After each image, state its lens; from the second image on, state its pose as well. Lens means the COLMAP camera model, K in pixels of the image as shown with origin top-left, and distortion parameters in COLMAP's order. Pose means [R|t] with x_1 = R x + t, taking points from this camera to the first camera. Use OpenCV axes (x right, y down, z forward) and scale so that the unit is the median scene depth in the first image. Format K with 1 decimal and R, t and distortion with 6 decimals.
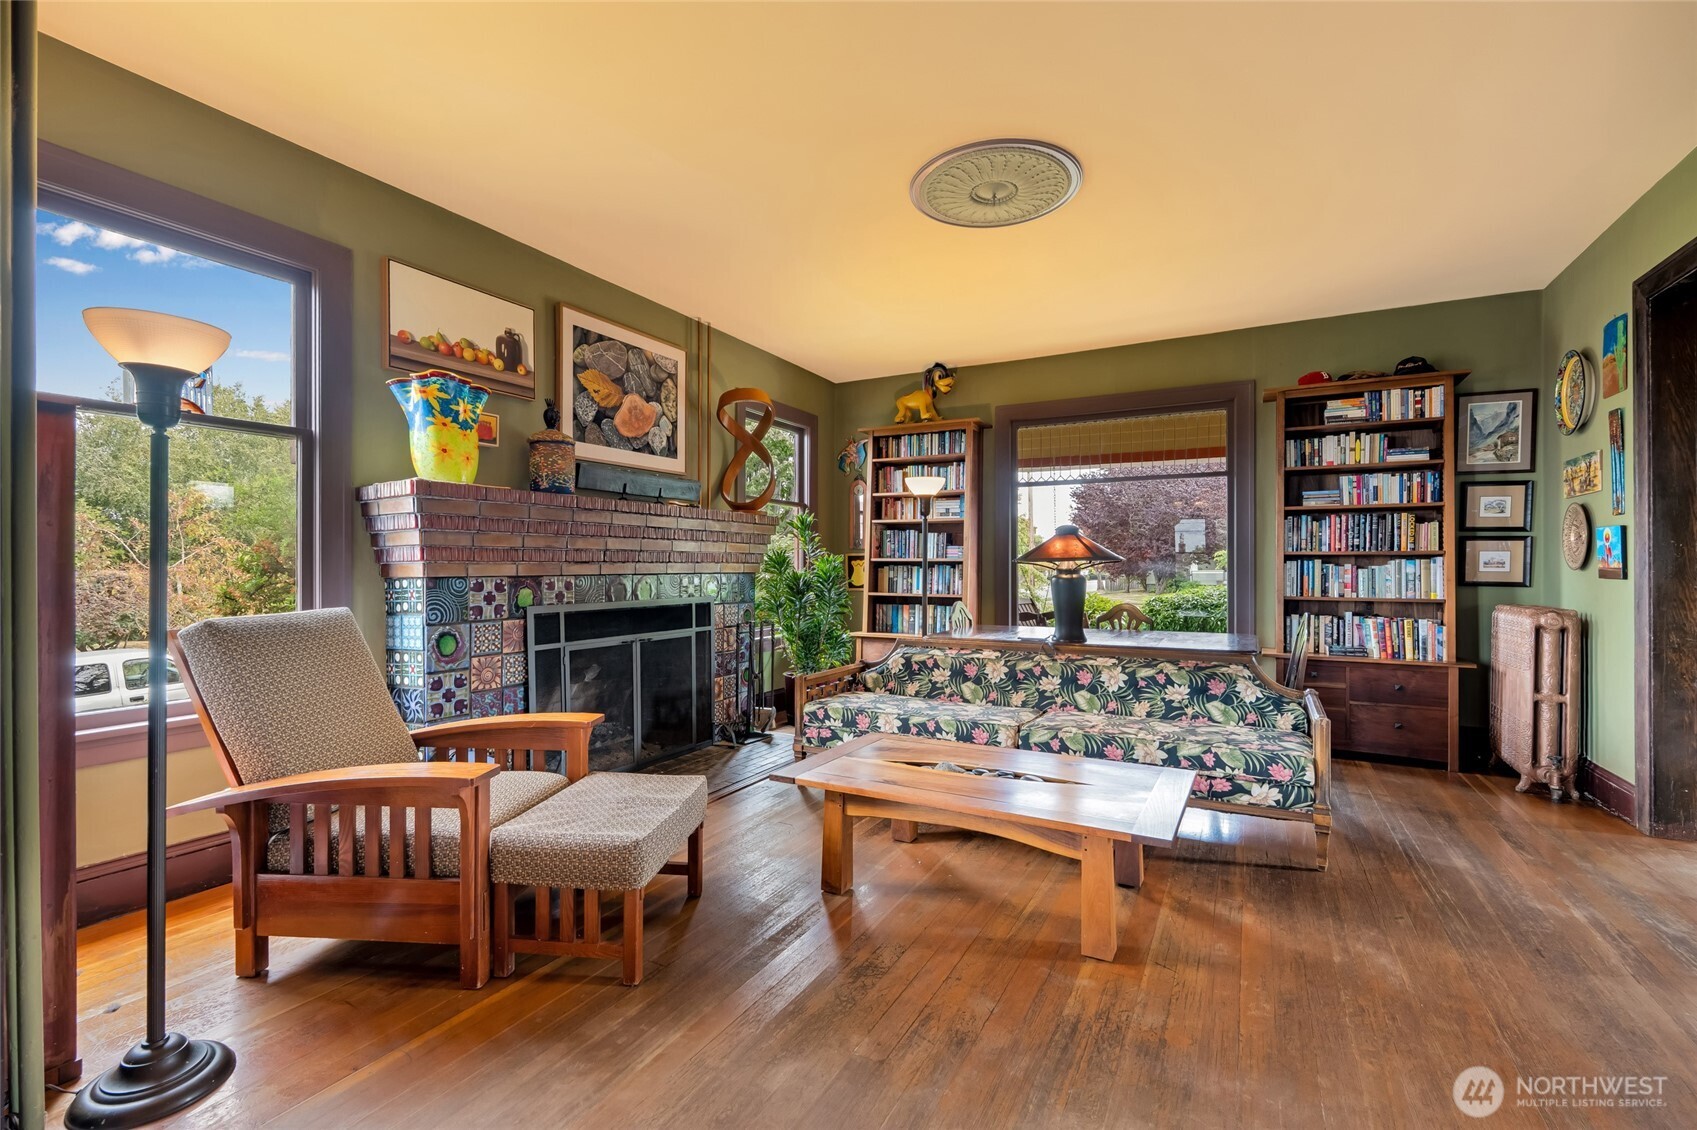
lens RADIAL K [[738.8, 0, 854.3], [0, 738.8, 566.5], [0, 0, 1]] dist [-0.003681, 0.000120]
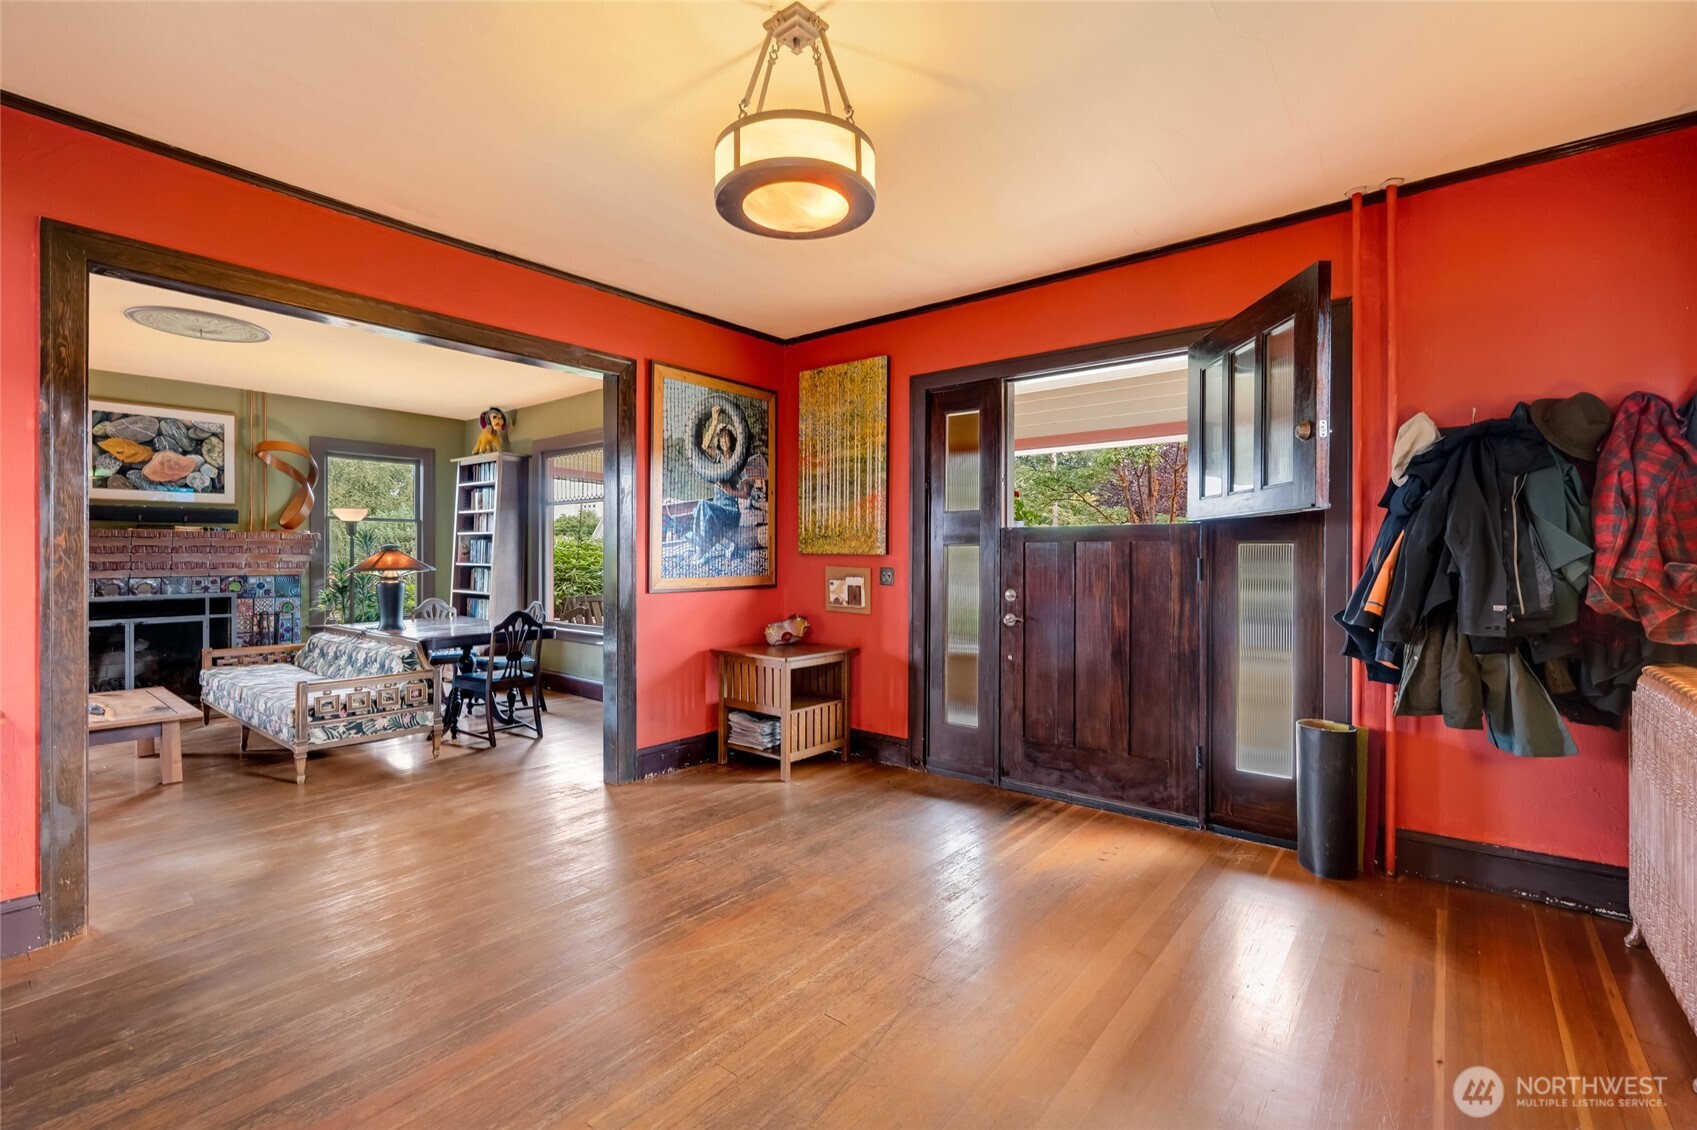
lens RADIAL K [[738.8, 0, 850.7], [0, 738.8, 558.3], [0, 0, 1]] dist [-0.003681, 0.000120]
pose [[0.984847, 0.003183, -0.173398, 1.325917], [-0.002376, 0.999985, 0.004858, -0.038037], [0.173411, -0.004372, 0.984840, -0.186625]]
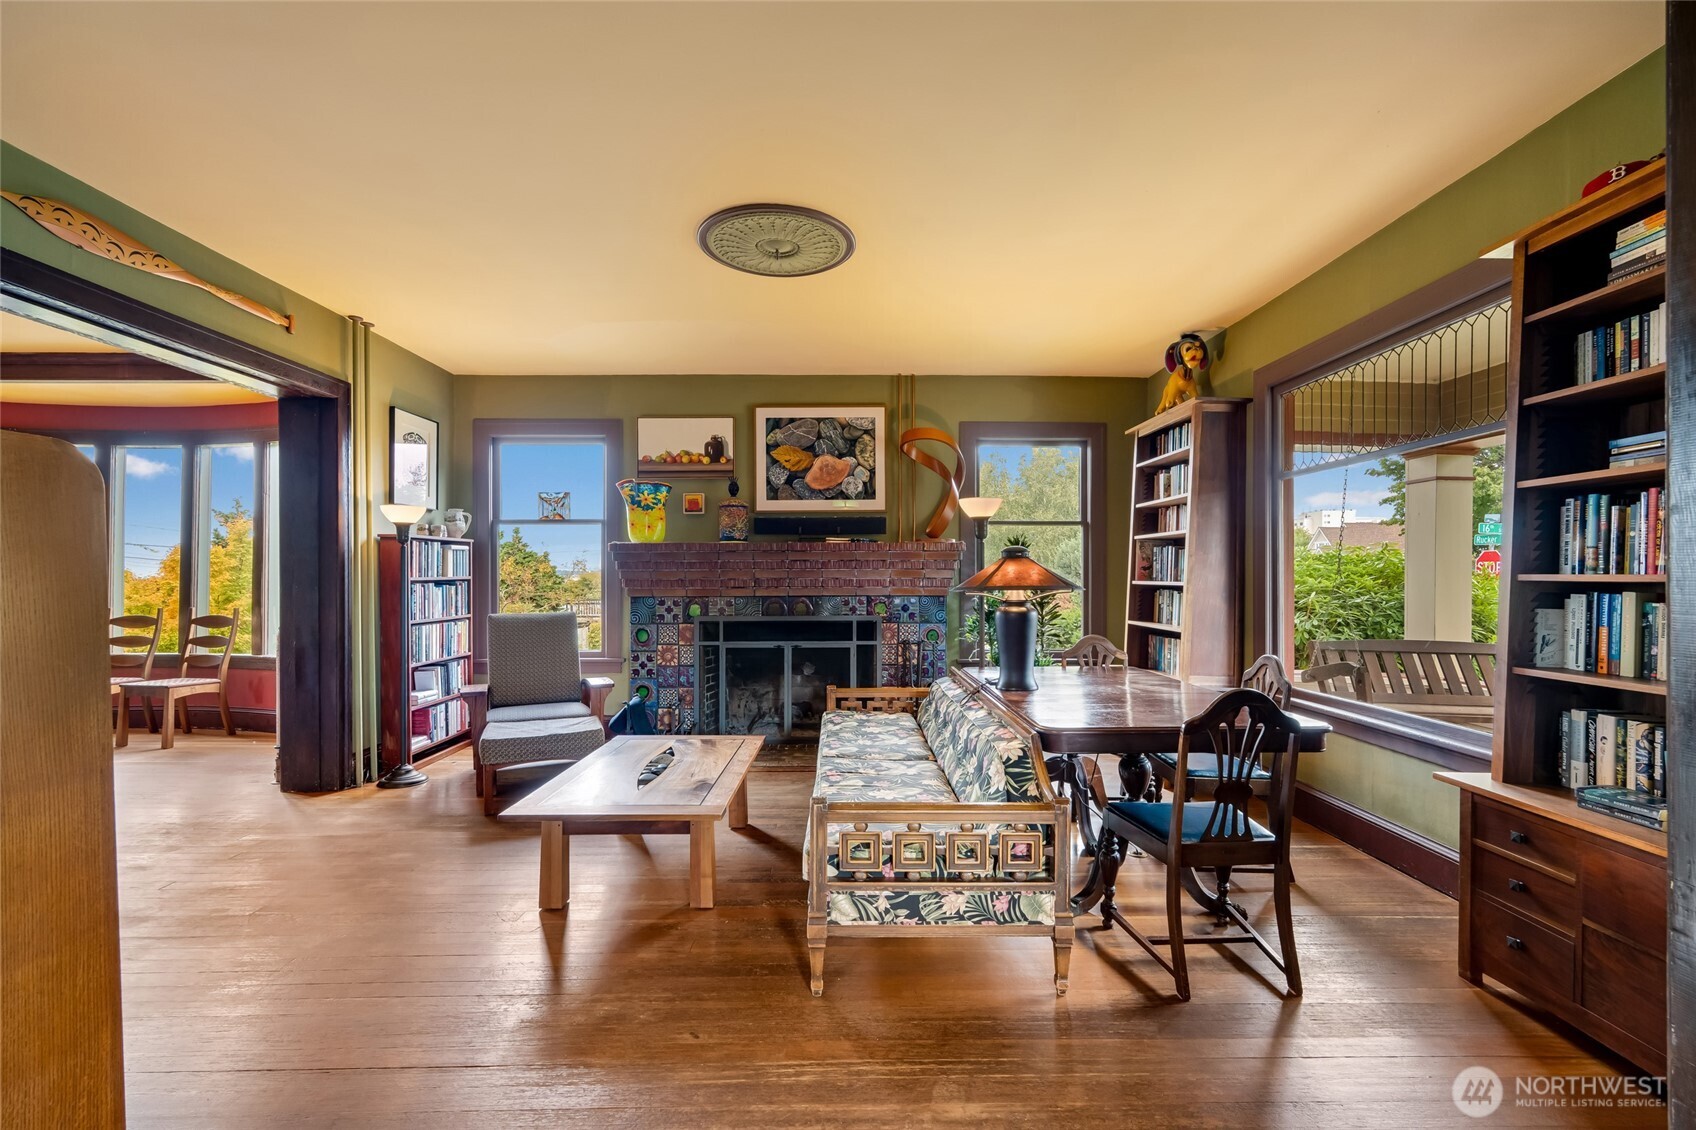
lens RADIAL K [[738.3, 0, 845.8], [0, 738.3, 580.6], [0, 0, 1]] dist [-0.003681, 0.000120]
pose [[0.487813, 0.001877, -0.872946, 0.886240], [0.001341, 0.999995, 0.002899, -0.020676], [0.872947, -0.002585, 0.487808, 0.428089]]
